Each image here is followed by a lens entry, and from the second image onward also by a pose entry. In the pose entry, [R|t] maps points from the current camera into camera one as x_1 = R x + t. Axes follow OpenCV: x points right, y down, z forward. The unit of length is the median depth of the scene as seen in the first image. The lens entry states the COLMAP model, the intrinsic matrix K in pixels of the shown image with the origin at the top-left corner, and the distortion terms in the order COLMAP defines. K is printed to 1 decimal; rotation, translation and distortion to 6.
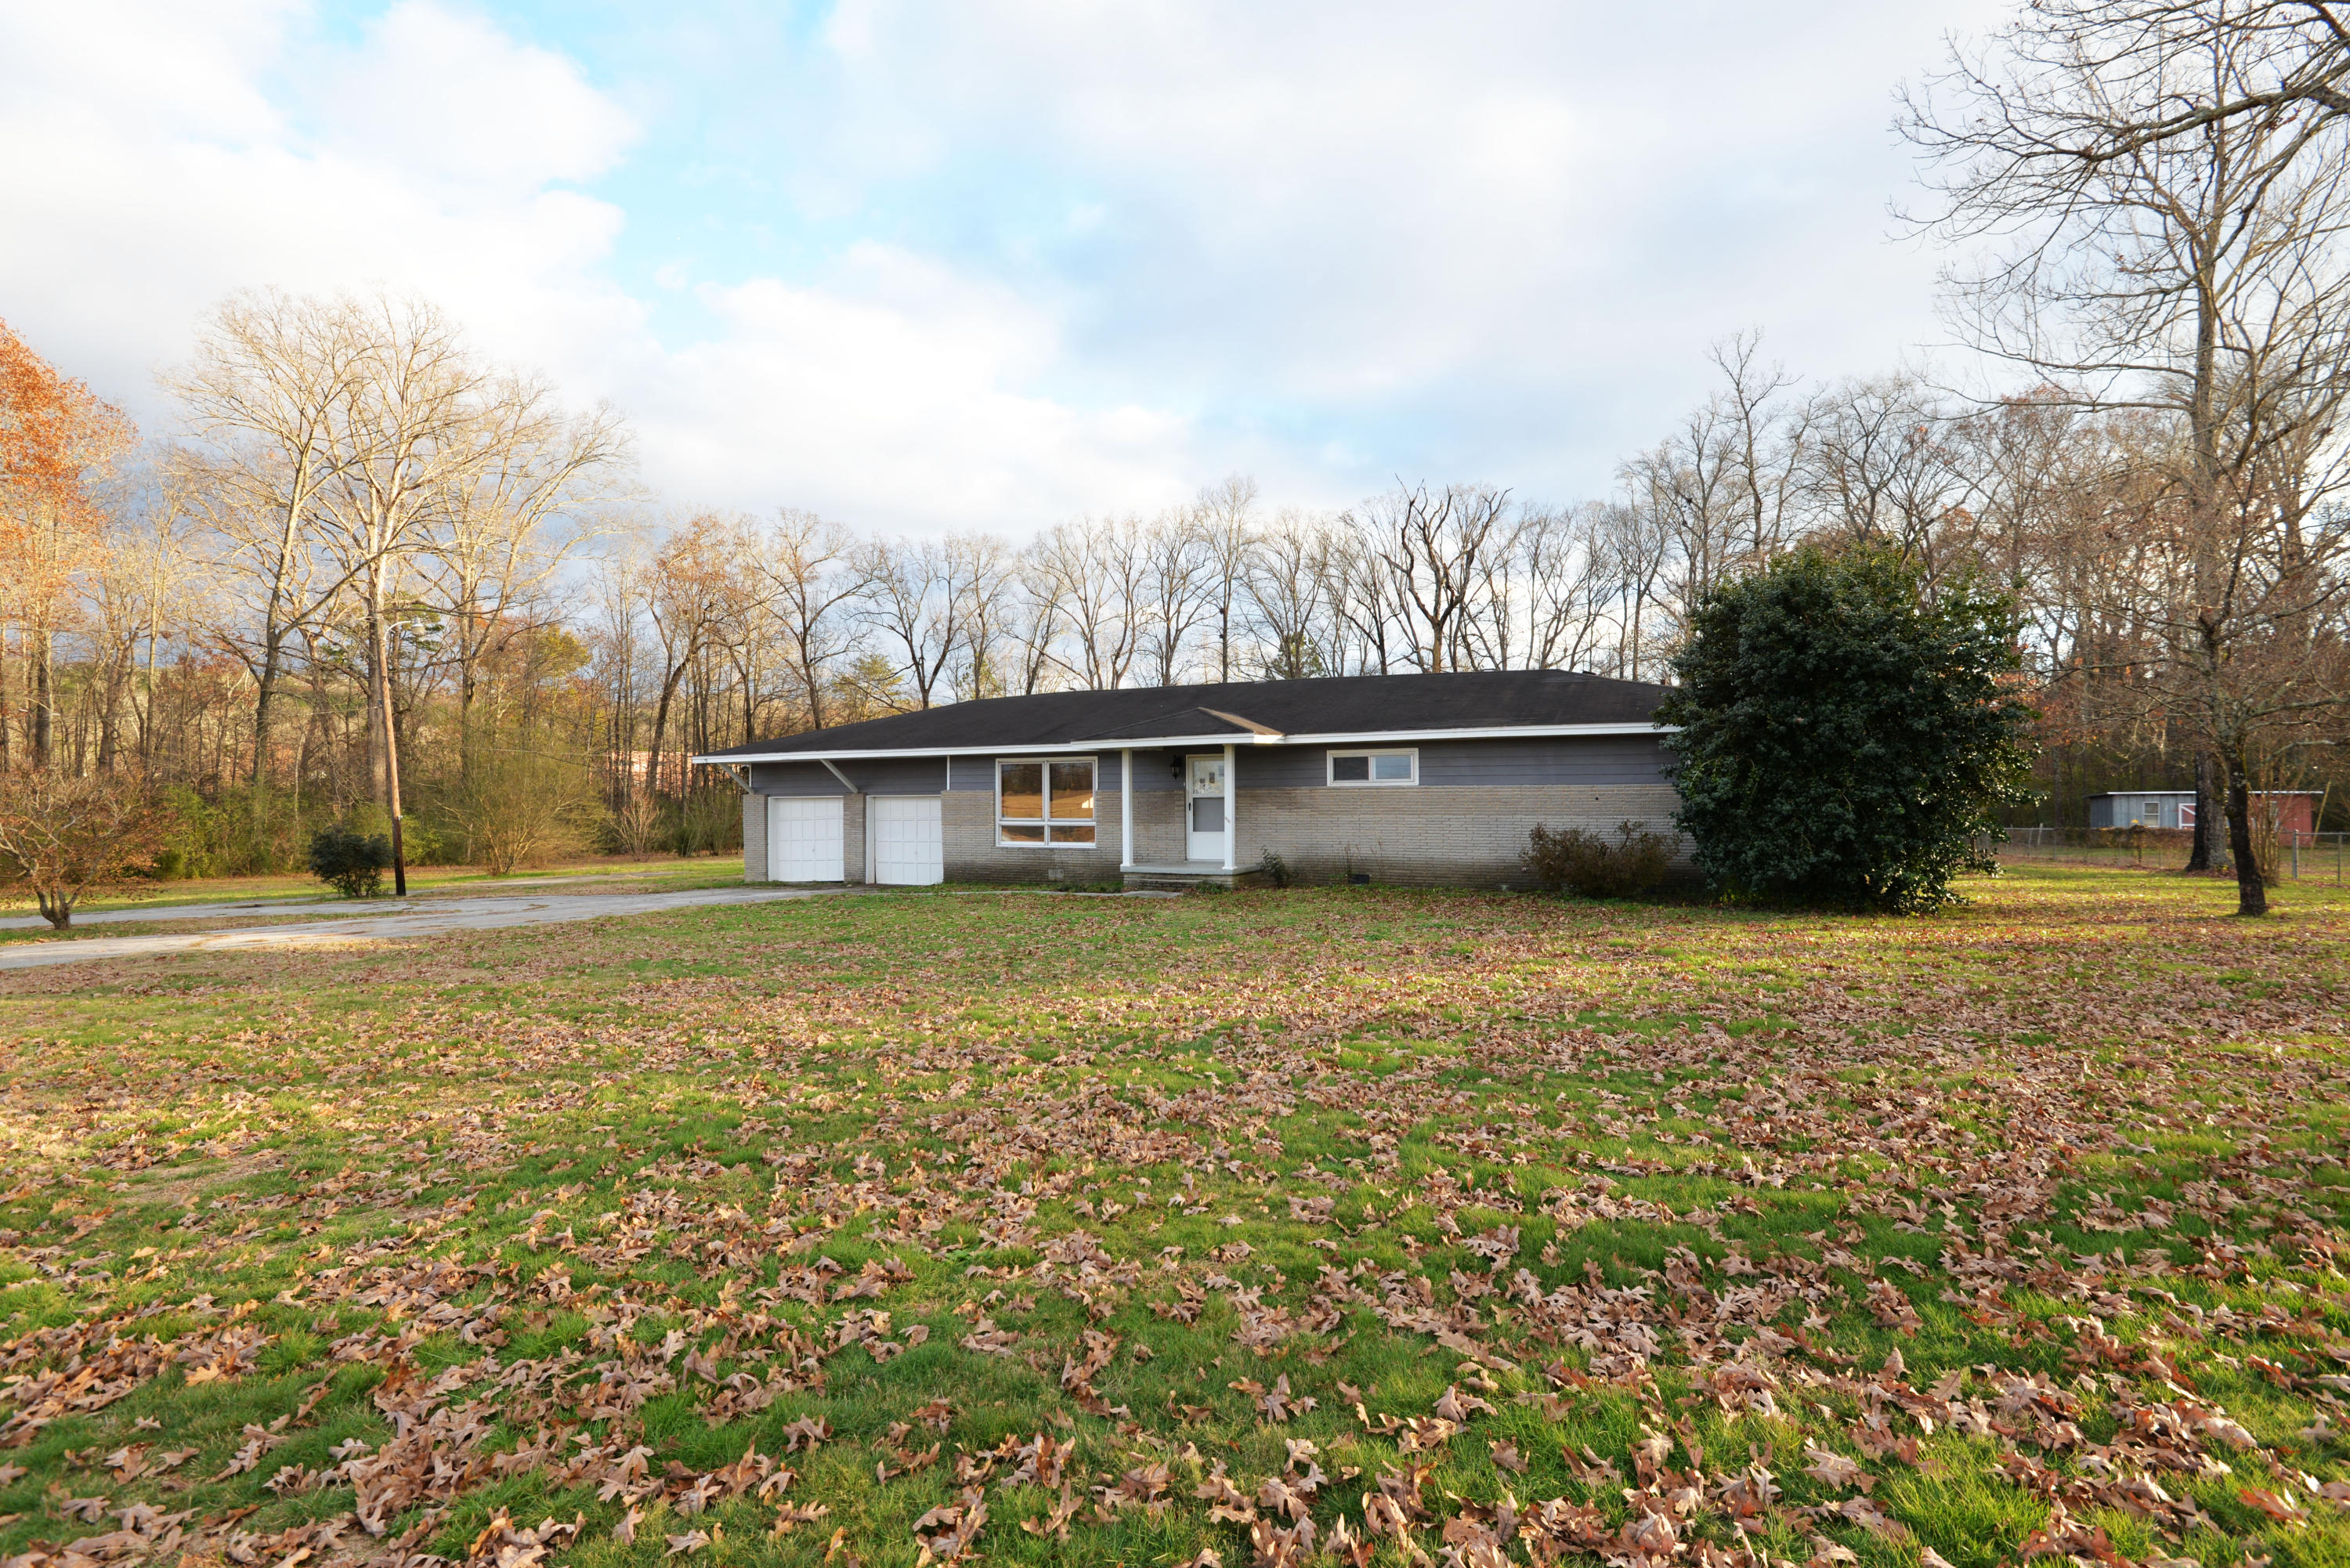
lens RADIAL K [[1091.1, 0, 1175.0], [0, 1091.1, 784.0], [0, 0, 1]] dist [0.000112, 0.000165]
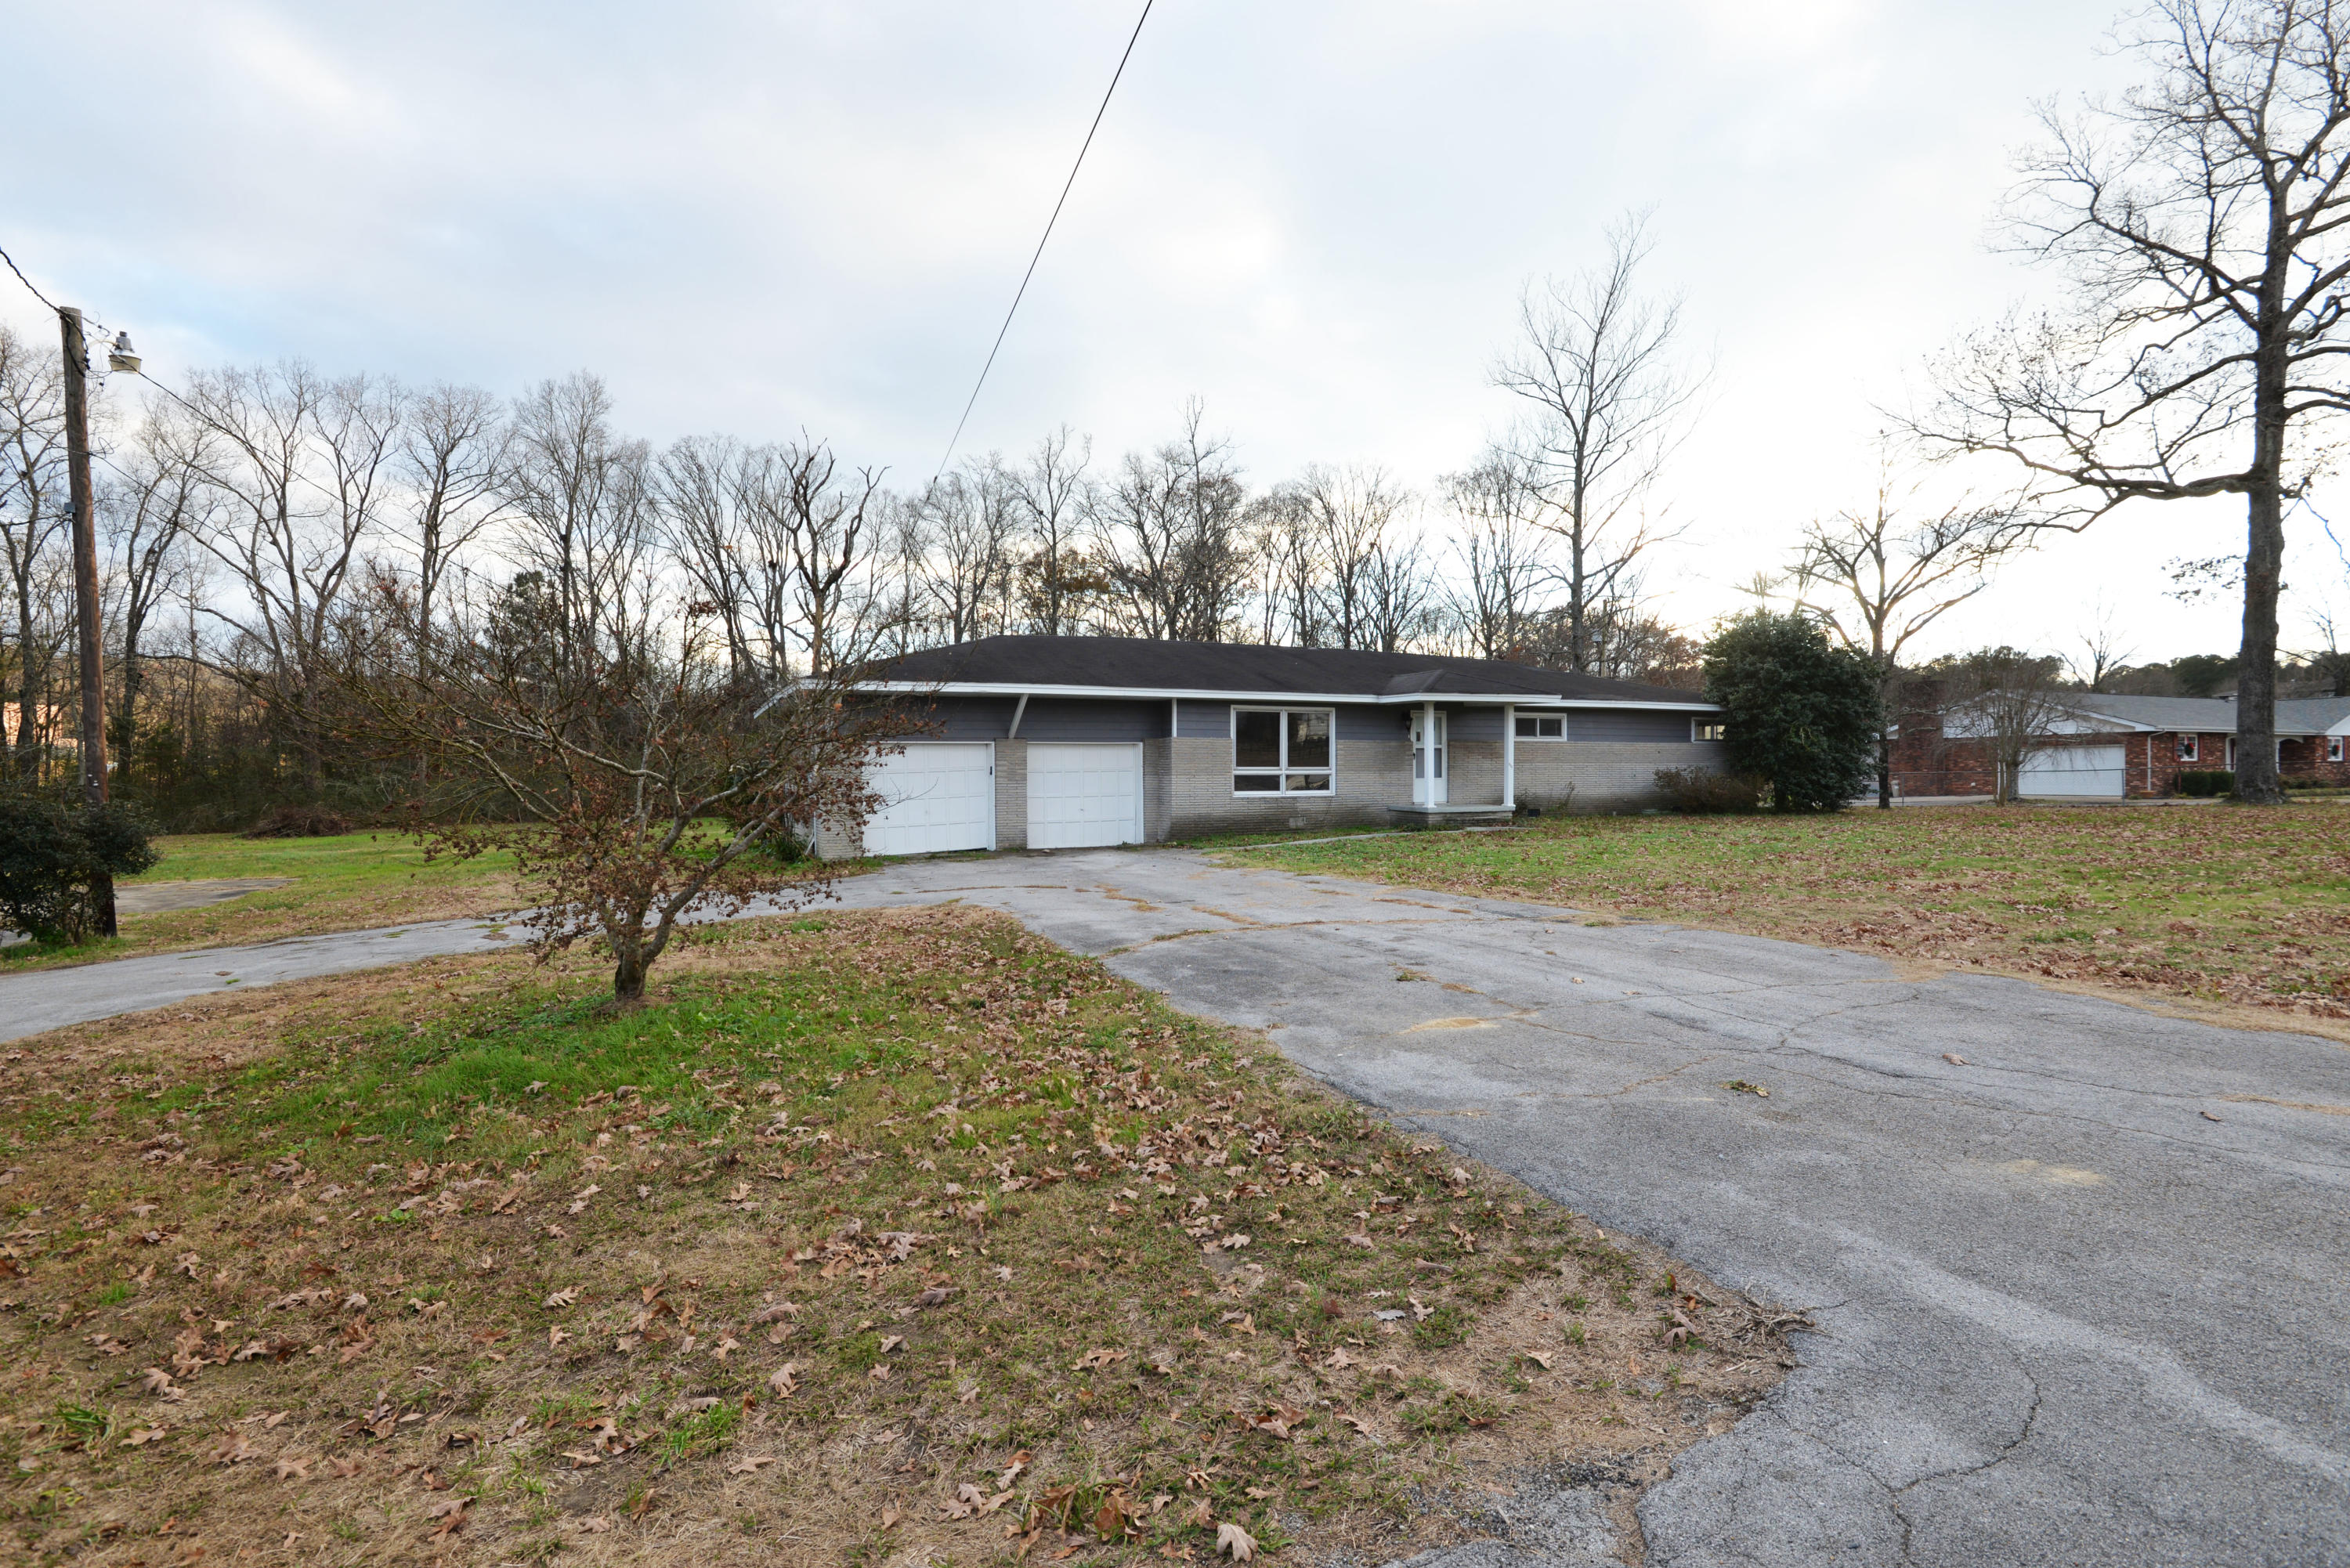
lens RADIAL K [[1088.7, 0, 1175.0], [0, 1088.7, 784.0], [0, 0, 1]] dist [-0.028472, 0.000490]
pose [[0.630451, -0.006652, 0.776201, -0.799290], [-0.007176, 0.999871, 0.014398, 0.027686], [-0.776196, -0.014647, 0.630321, 0.376978]]
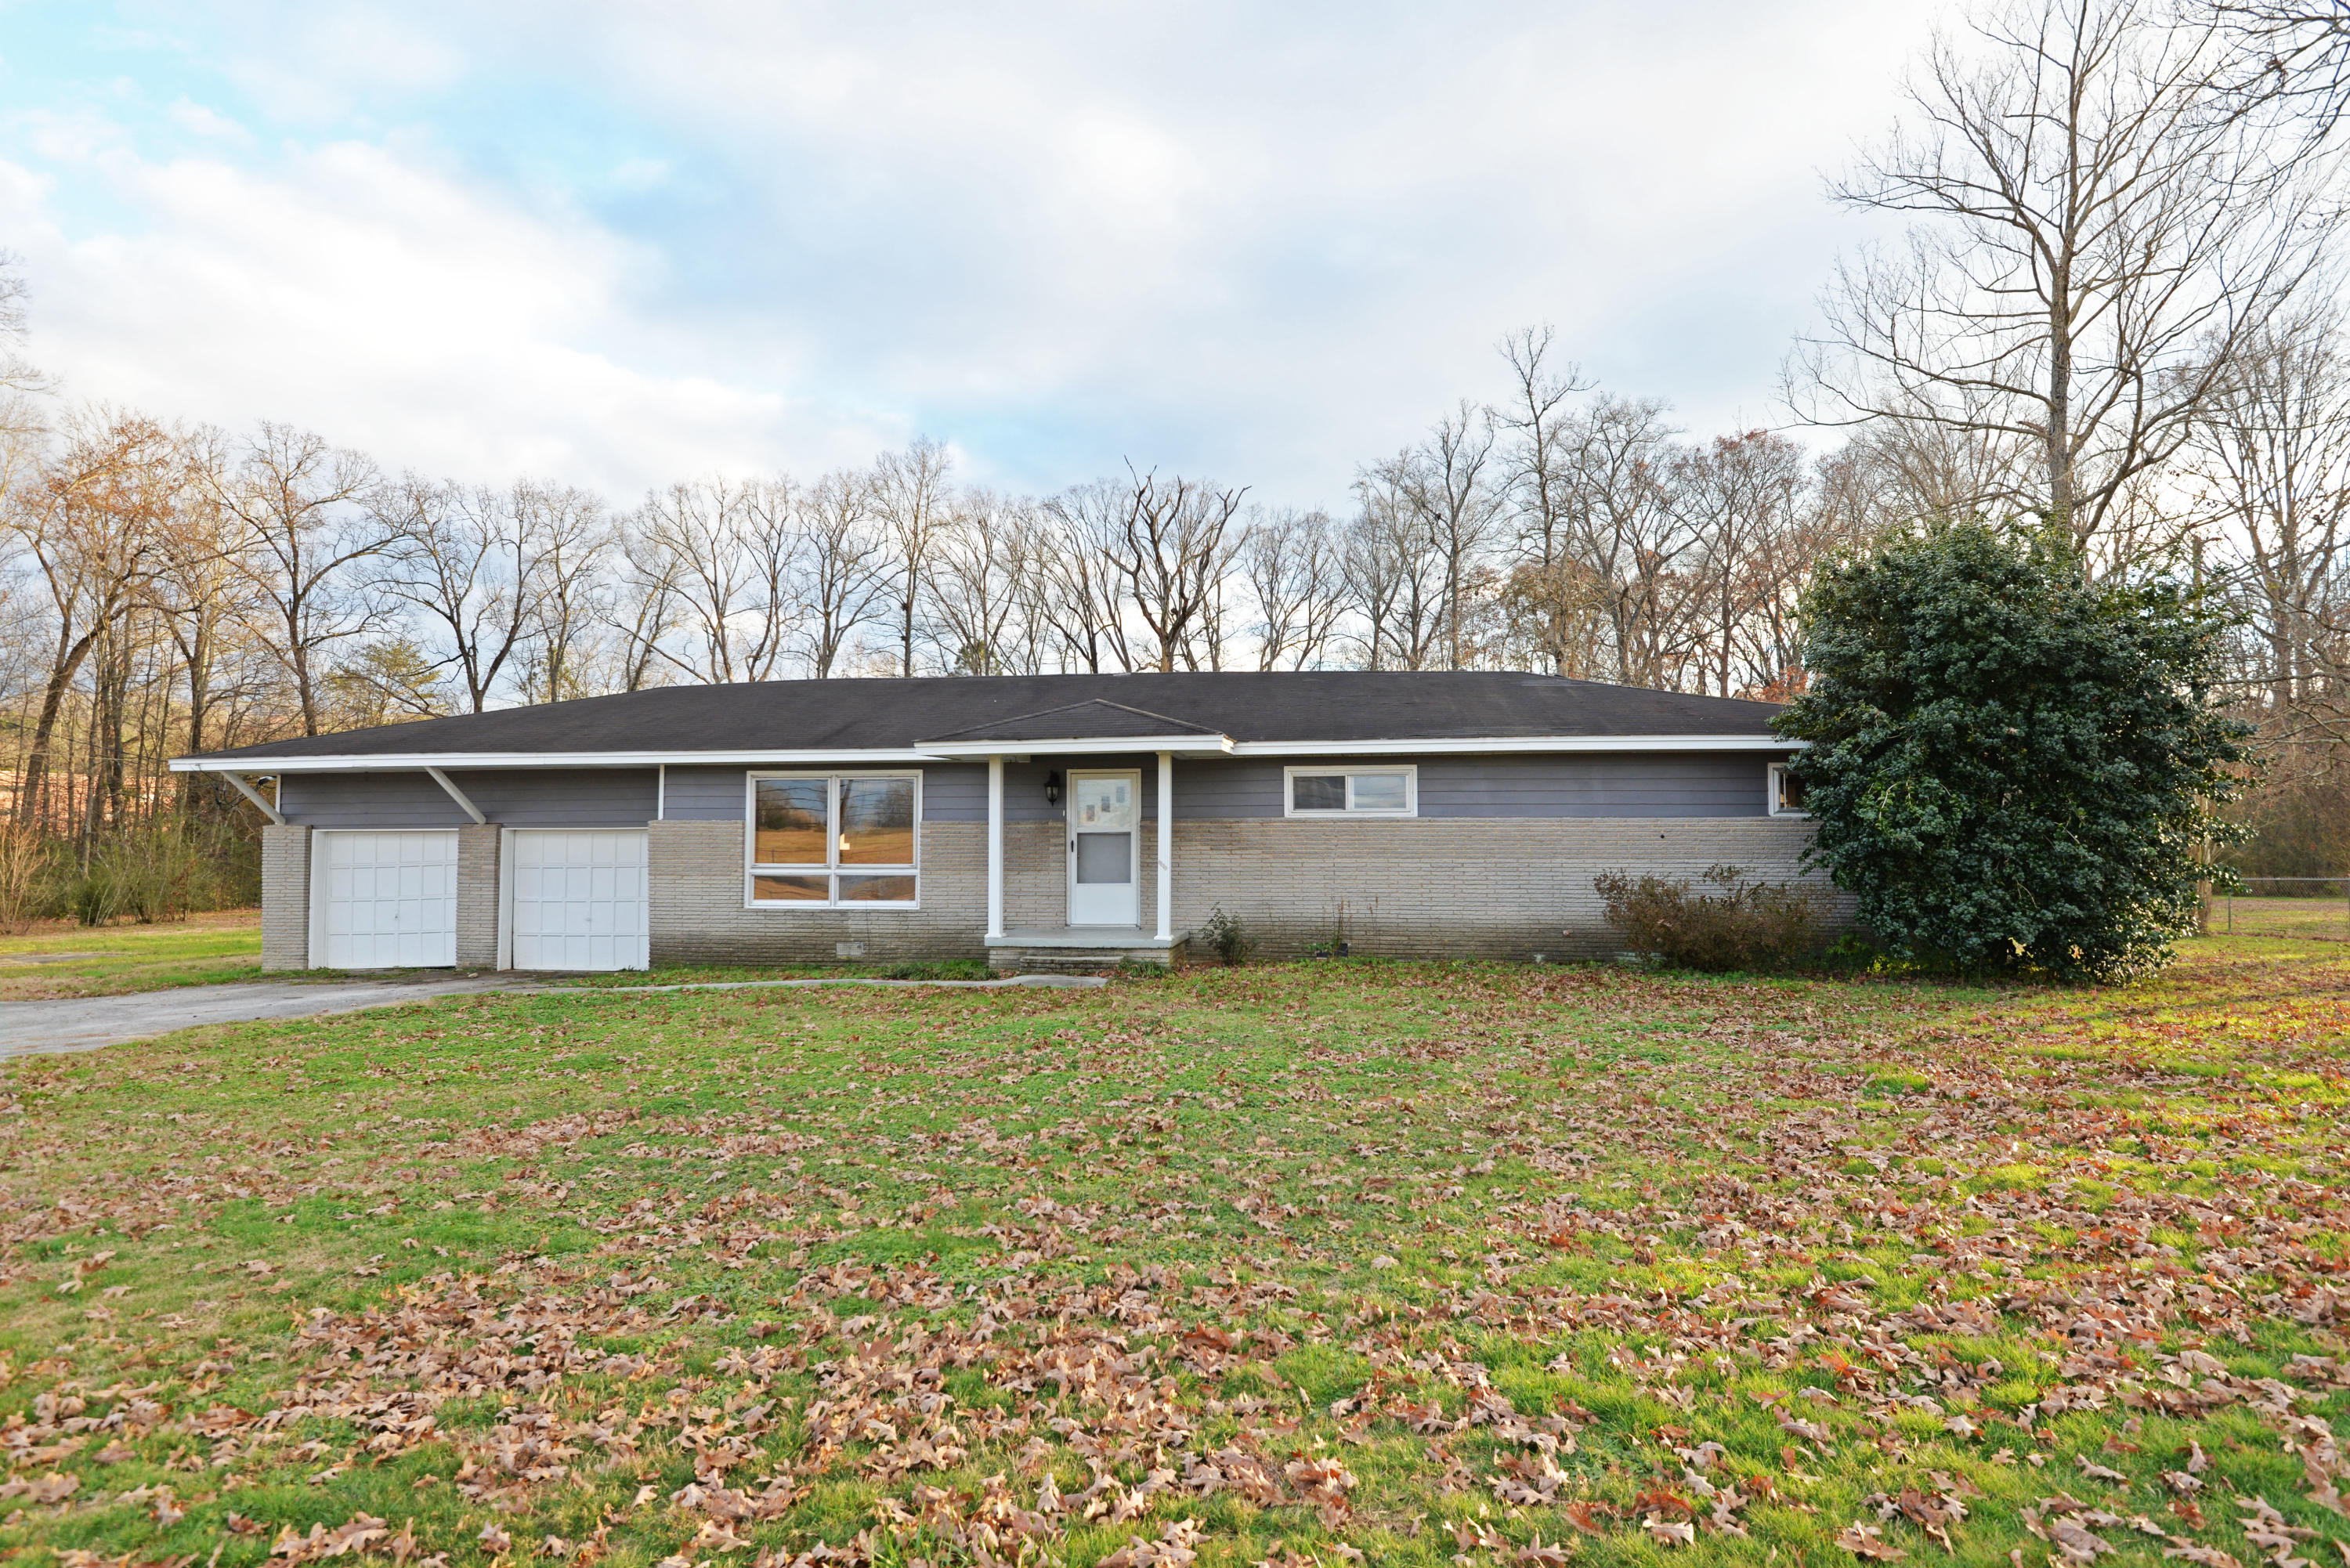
lens RADIAL K [[1253.8, 0, 1175.0], [0, 1253.8, 784.0], [0, 0, 1]] dist [-0.001943, -0.012285]
pose [[0.951386, 0.019034, 0.307412, -0.129703], [-0.008289, 0.999309, -0.036221, 0.007655], [-0.307890, 0.031912, 0.950887, 0.189656]]
